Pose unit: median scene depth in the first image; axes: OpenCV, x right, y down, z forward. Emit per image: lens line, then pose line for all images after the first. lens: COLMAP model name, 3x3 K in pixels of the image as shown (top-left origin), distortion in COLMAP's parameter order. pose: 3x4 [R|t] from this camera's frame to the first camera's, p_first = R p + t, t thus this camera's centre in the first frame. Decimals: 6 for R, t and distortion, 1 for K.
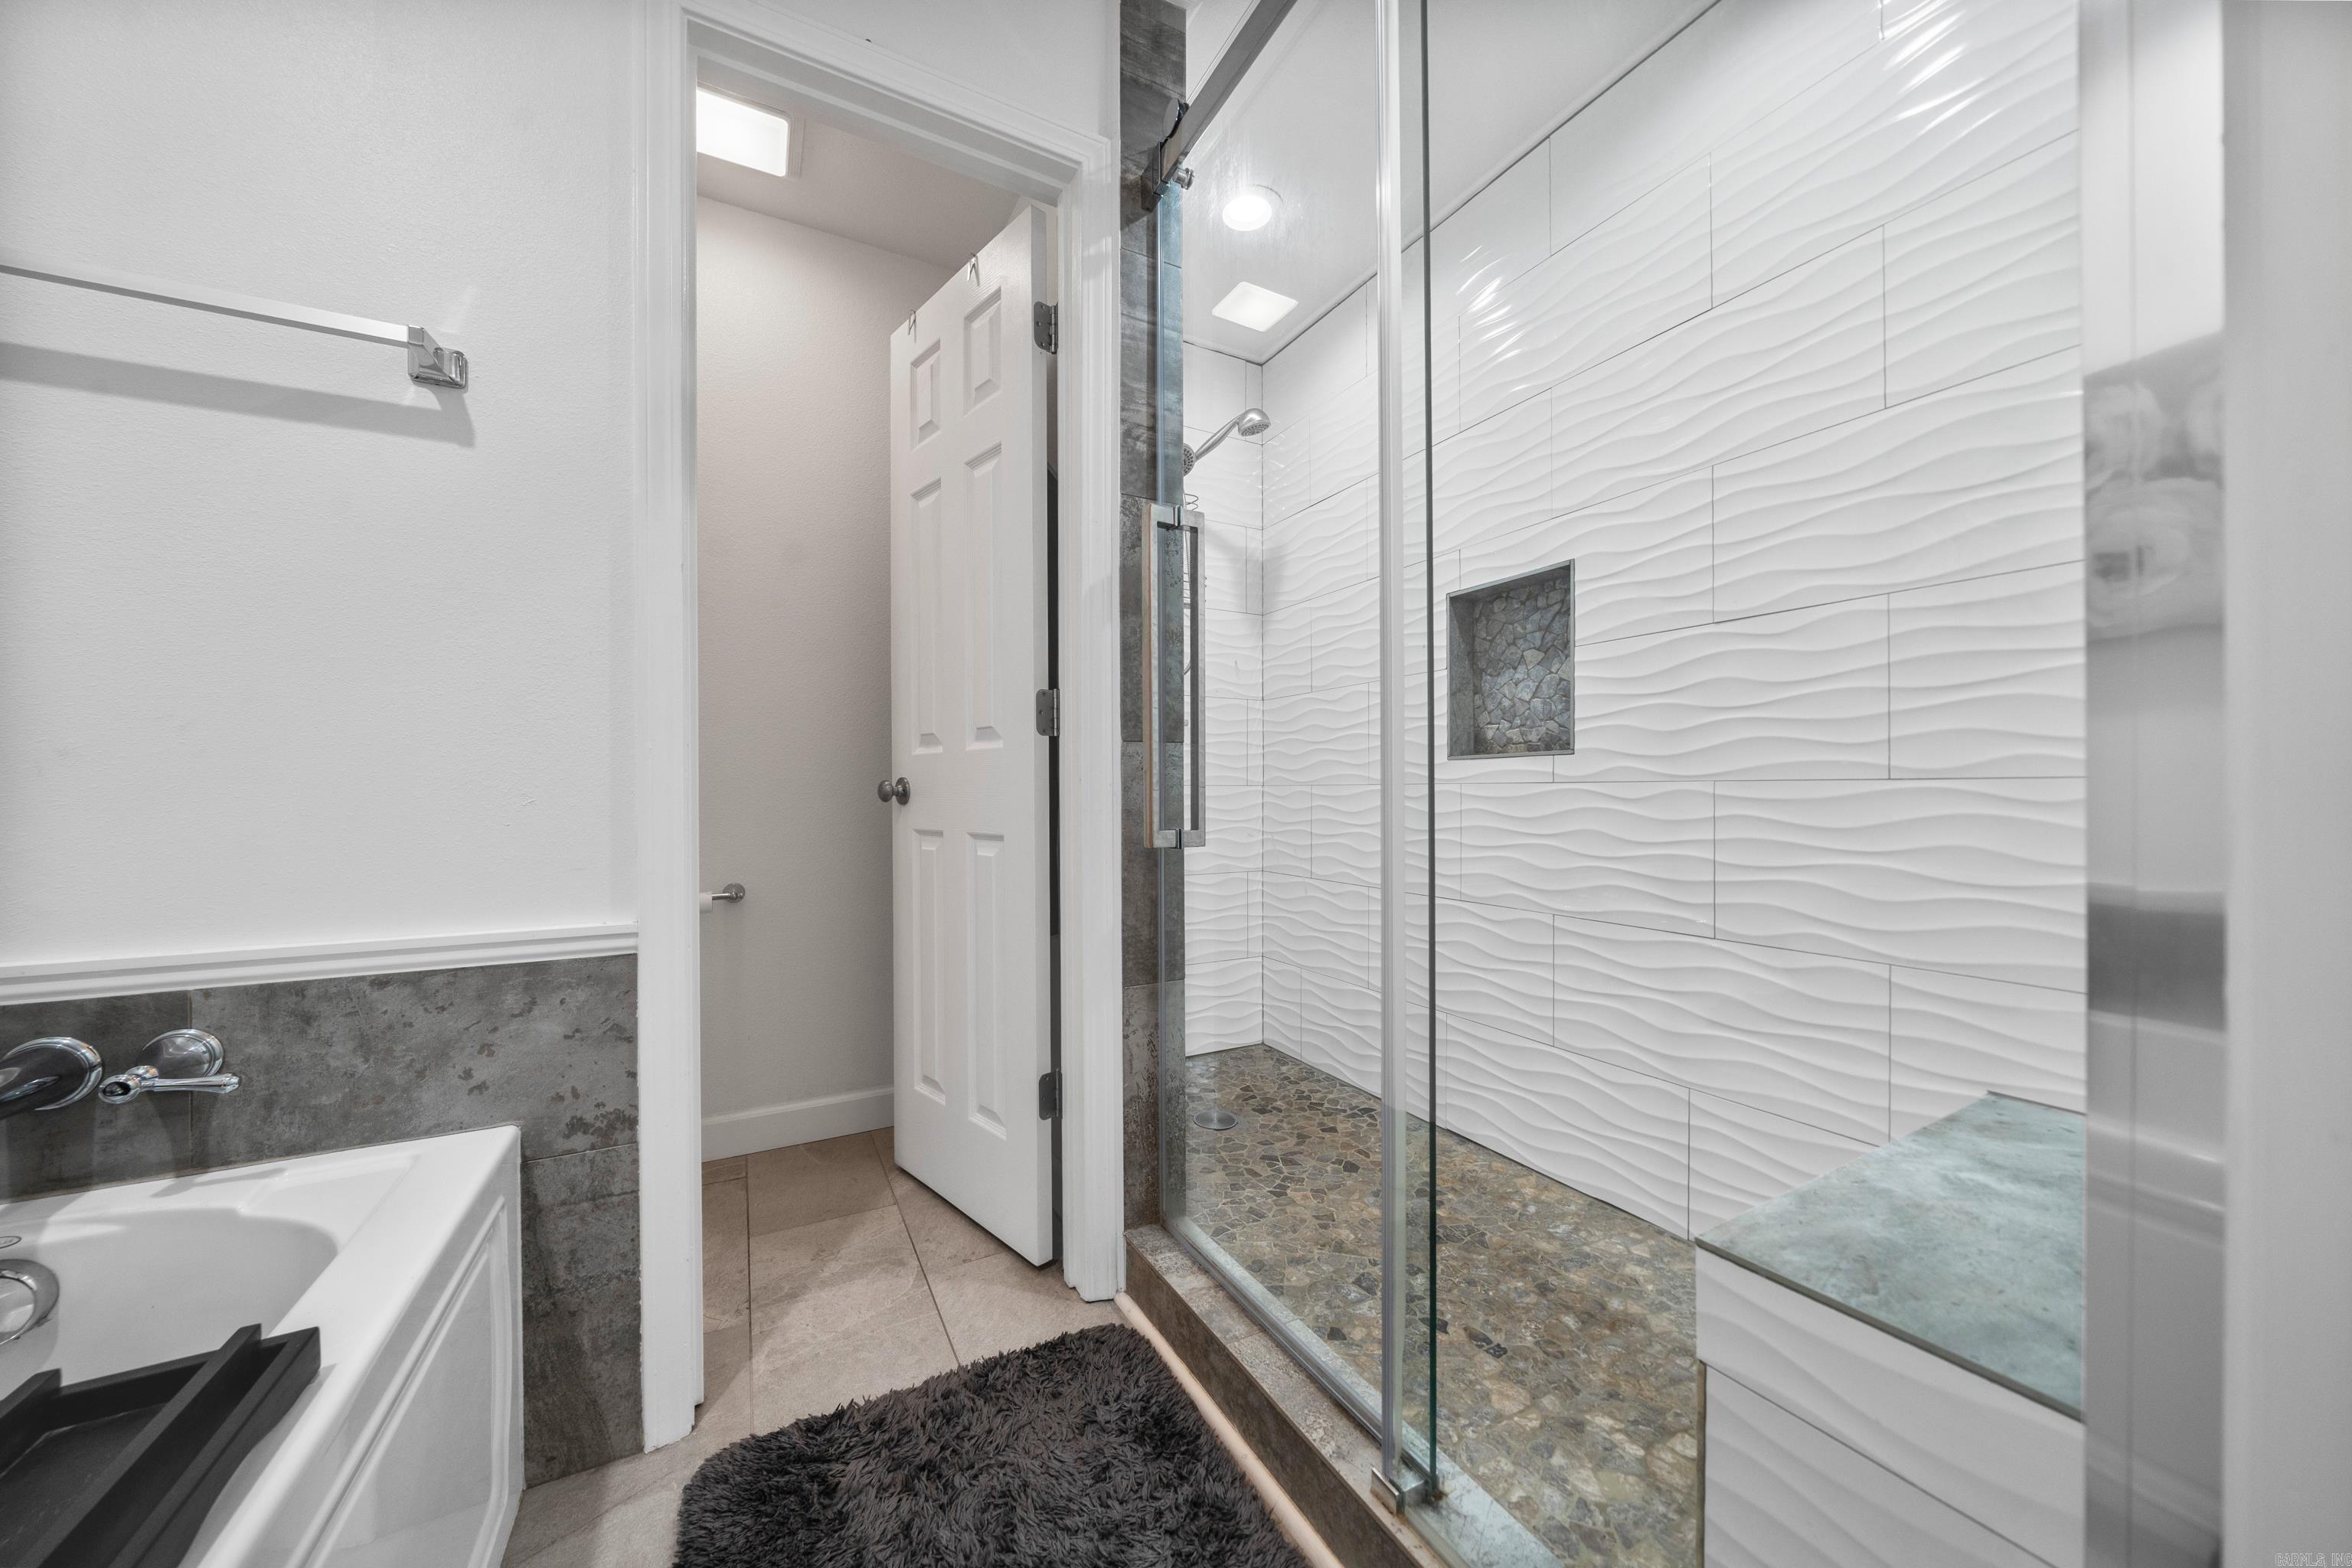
lens RADIAL K [[815.8, 0, 1169.8], [0, 815.8, 786.7], [0, 0, 1]] dist [-0.006300, -0.000273]
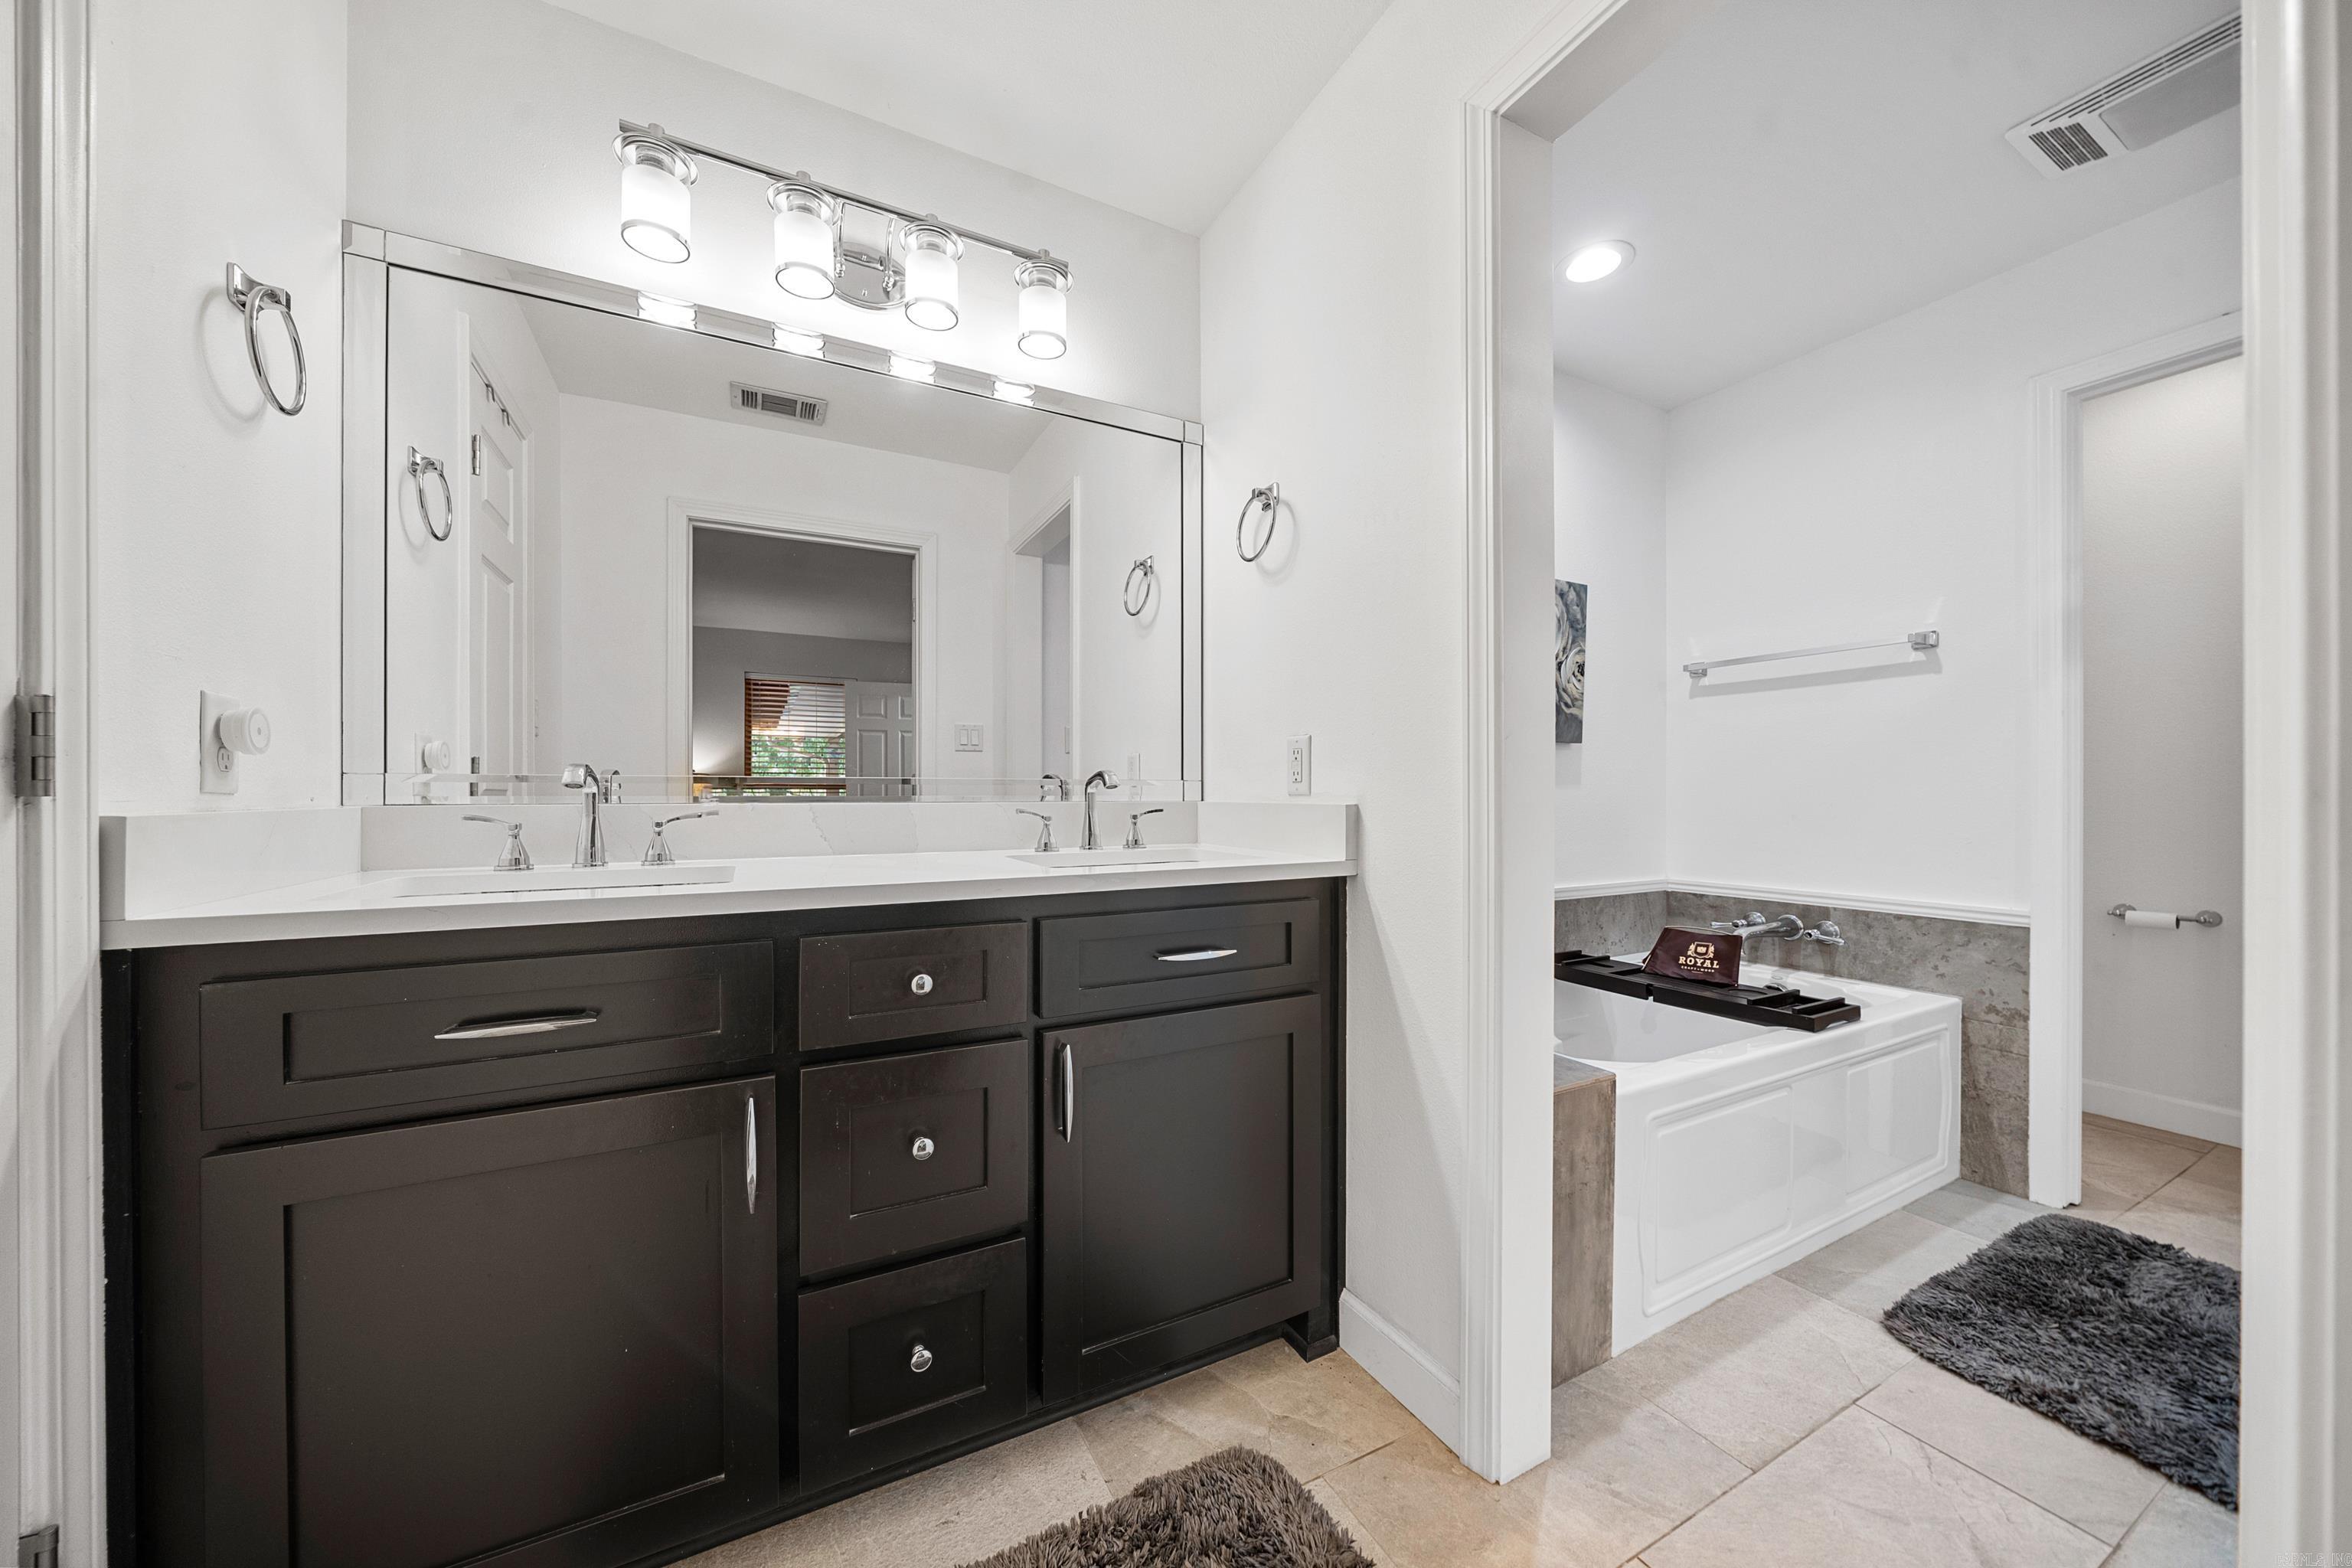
lens RADIAL K [[815.8, 0, 1169.6], [0, 815.8, 796.0], [0, 0, 1]] dist [-0.006300, -0.000273]
pose [[0.003568, 0.002065, -0.999992, 1.231820], [-0.004790, 0.999986, 0.002048, -0.091392], [0.999982, 0.004783, 0.003577, -1.005427]]
